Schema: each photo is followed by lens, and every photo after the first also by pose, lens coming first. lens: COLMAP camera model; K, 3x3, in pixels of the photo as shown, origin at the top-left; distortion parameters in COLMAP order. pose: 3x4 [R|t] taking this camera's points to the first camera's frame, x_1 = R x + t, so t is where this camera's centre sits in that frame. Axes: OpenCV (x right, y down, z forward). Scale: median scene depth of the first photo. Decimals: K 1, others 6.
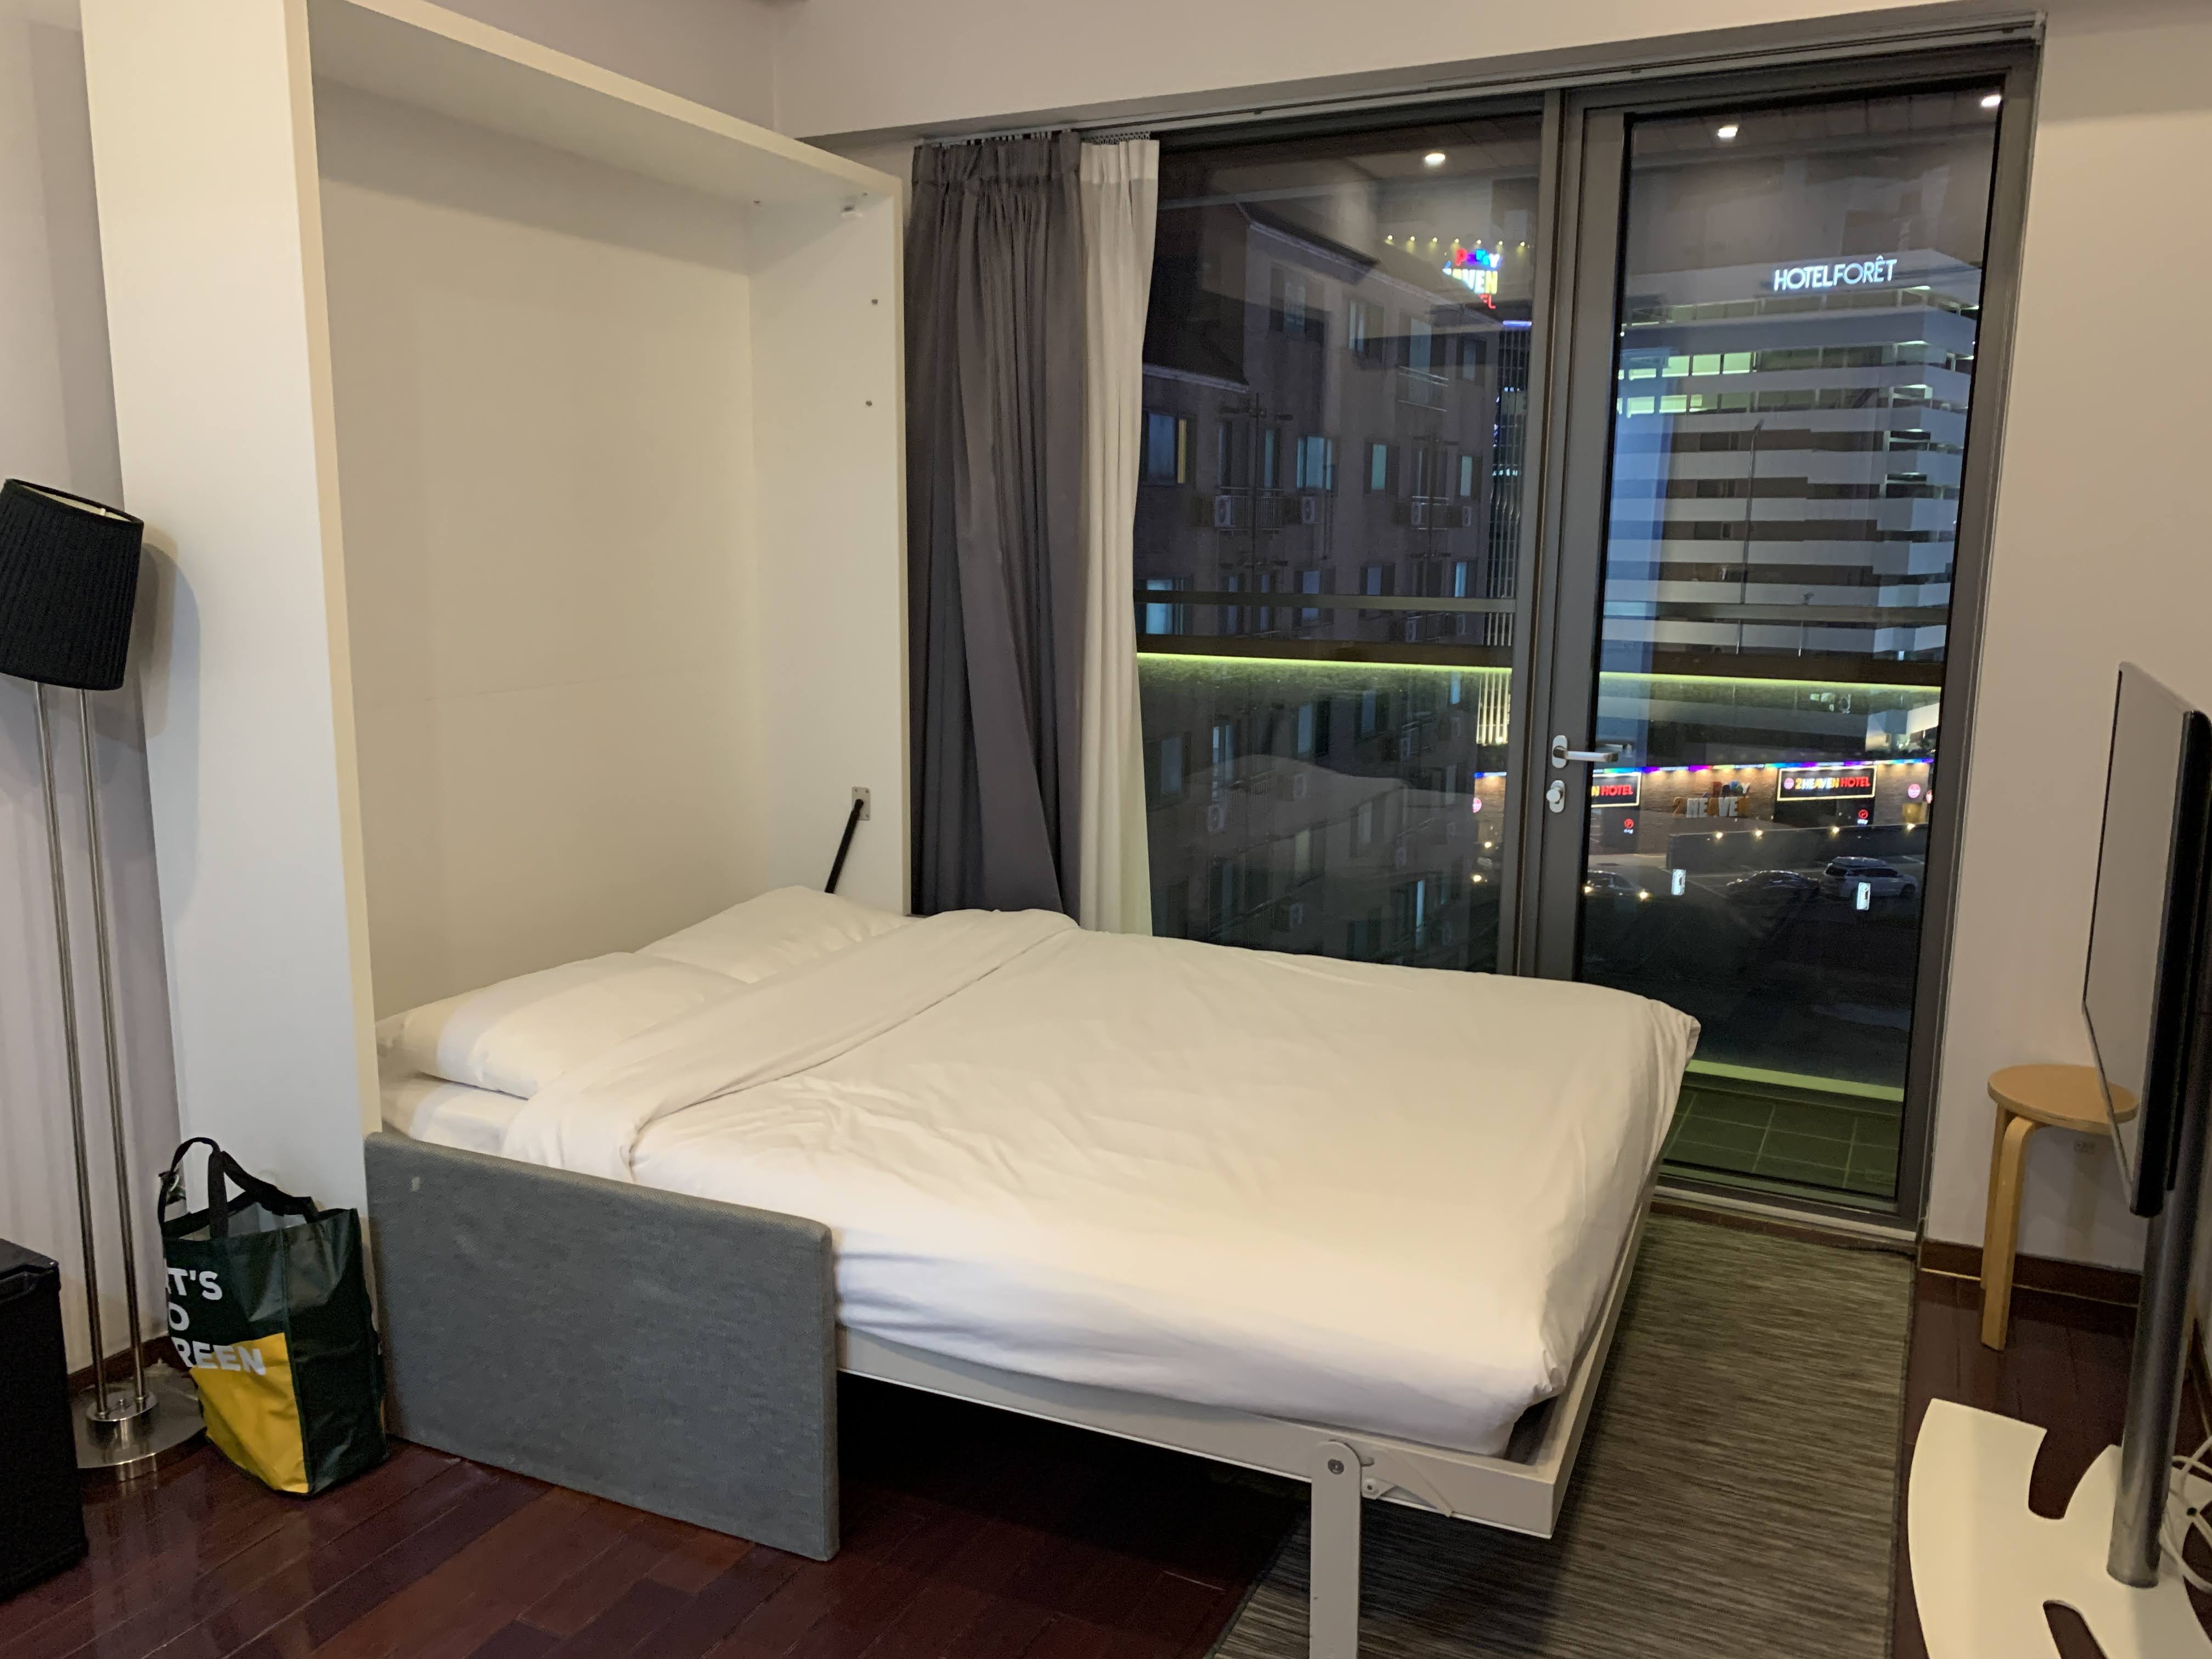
lens RADIAL K [[1699.6, 0, 1108.3], [0, 1699.6, 820.1], [0, 0, 1]] dist [0.029221, -0.012556]
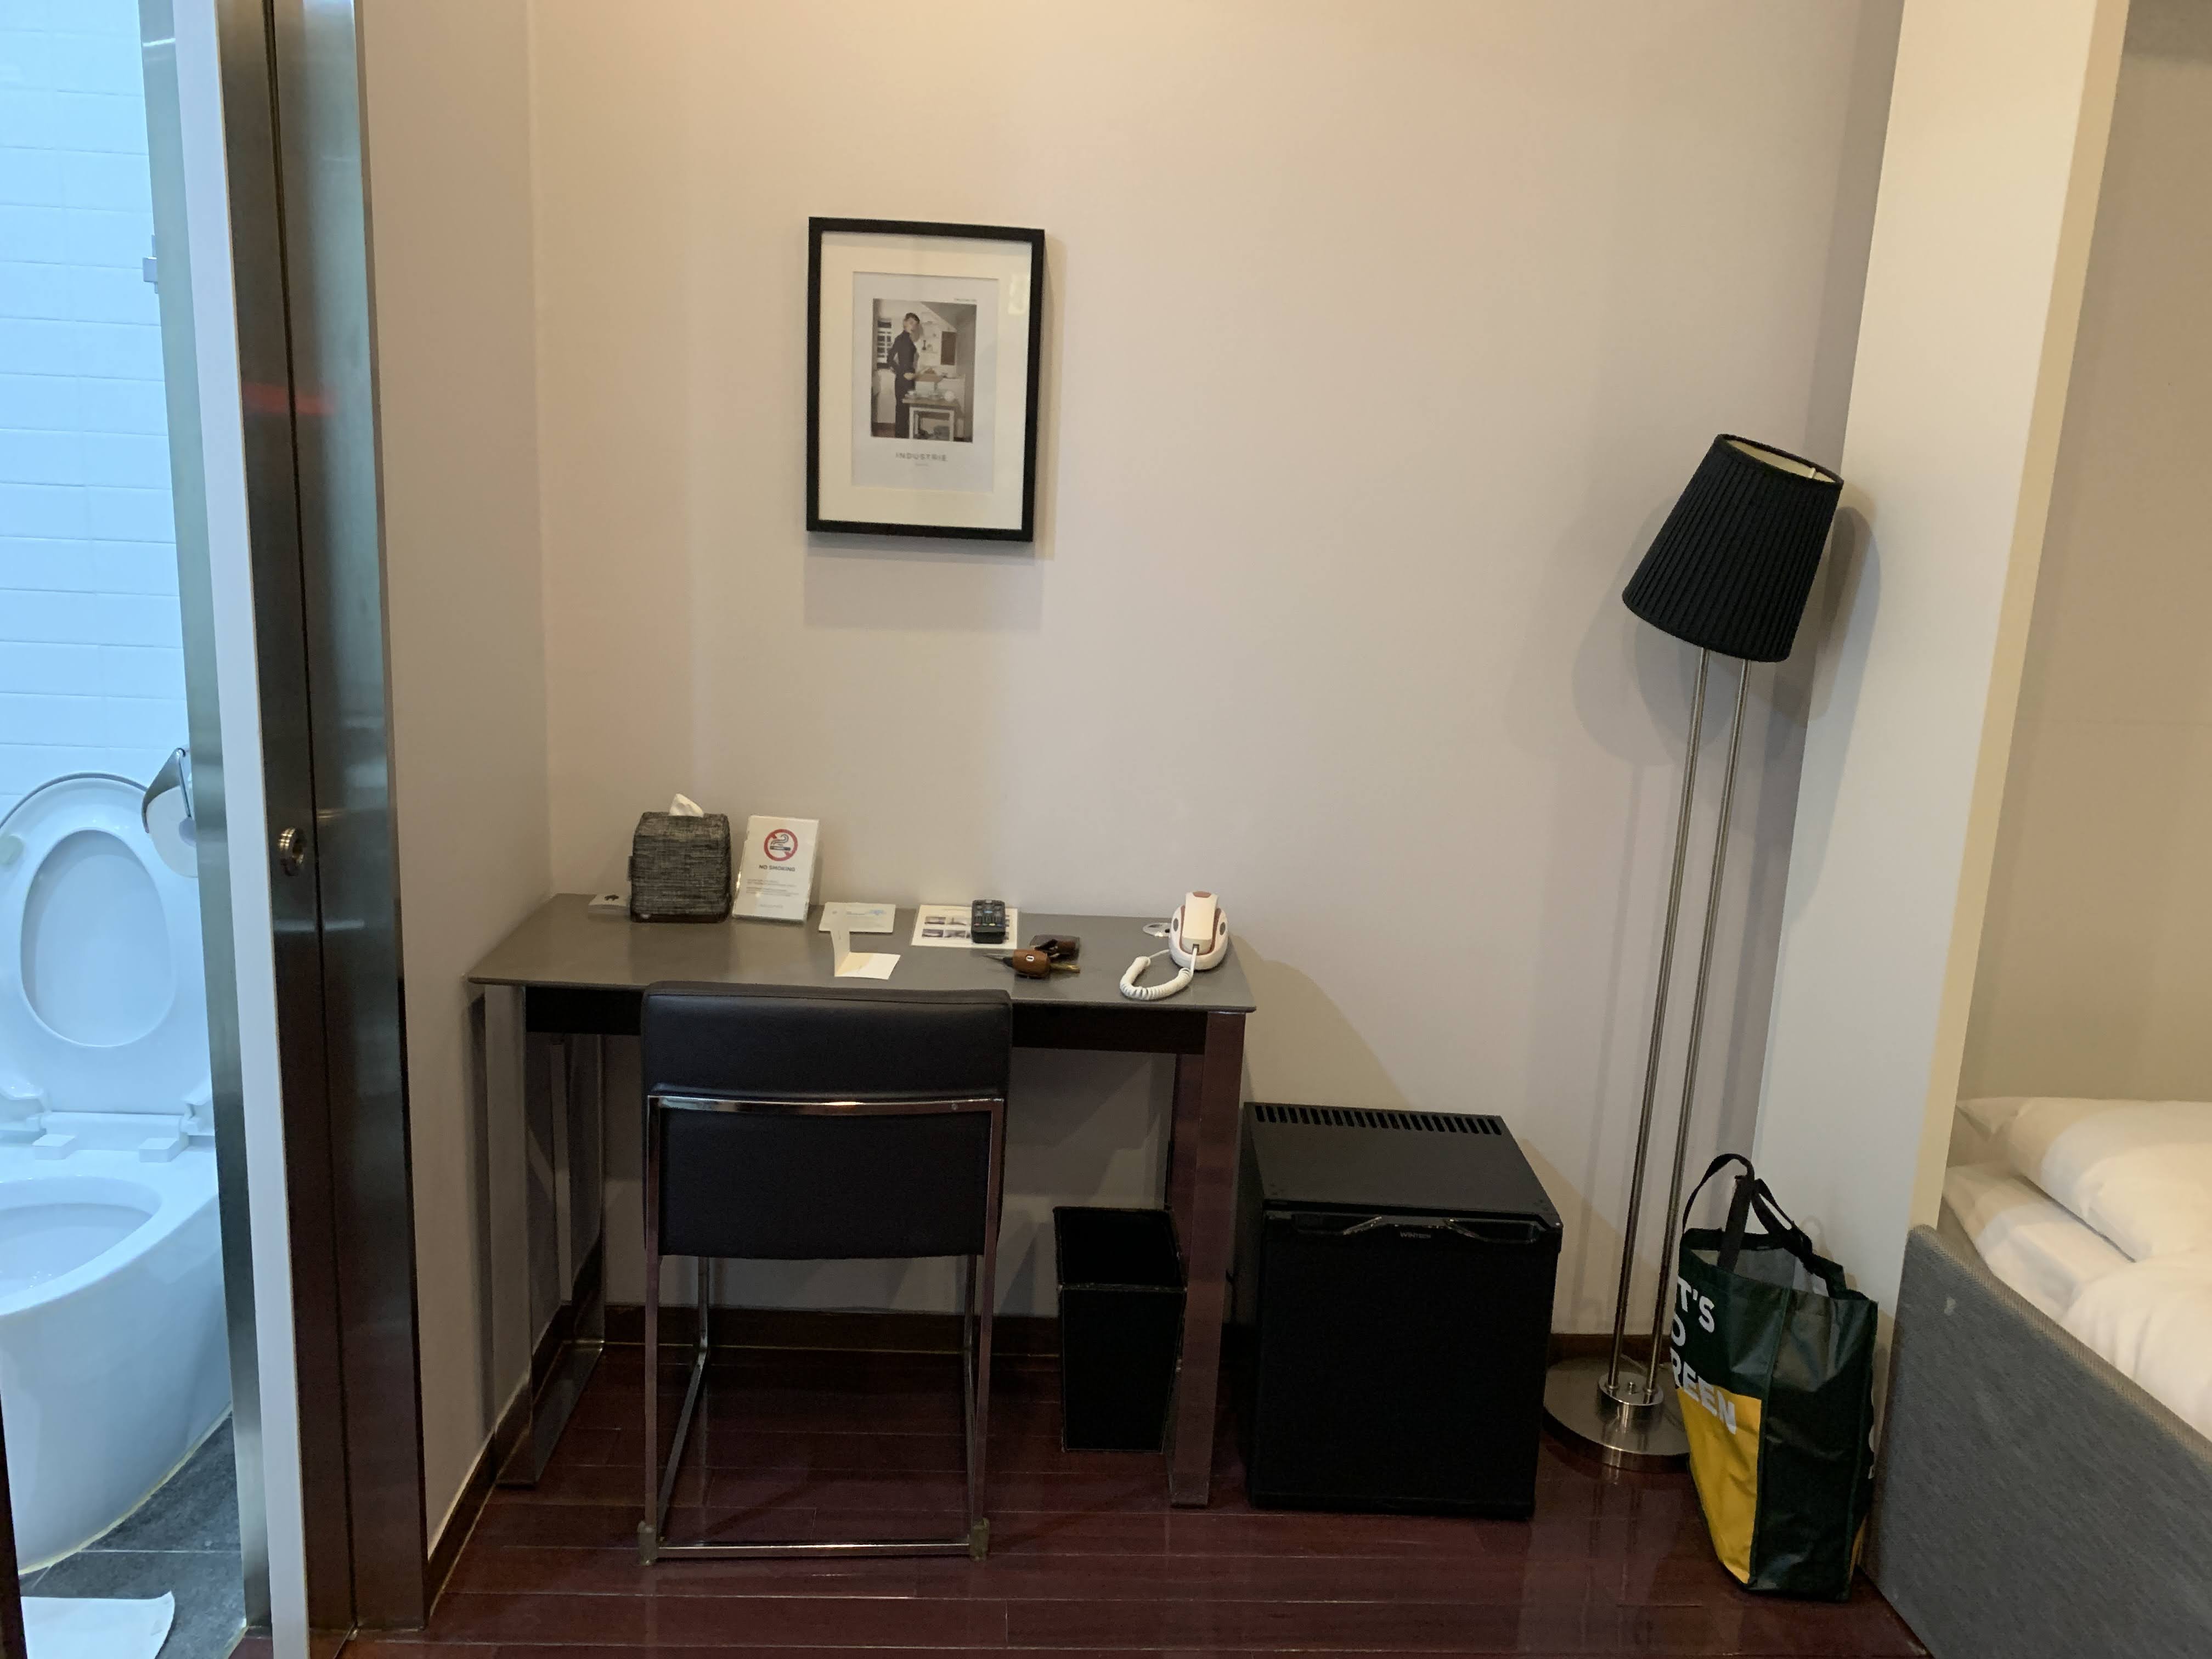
lens RADIAL K [[1699.6, 0, 1106.0], [0, 1699.6, 829.5], [0, 0, 1]] dist [0.030910, -0.014309]
pose [[0.483048, 0.192774, -0.854110, 0.037901], [-0.185342, 0.975871, 0.115434, -0.019833], [0.855753, 0.102542, 0.507121, 0.164448]]
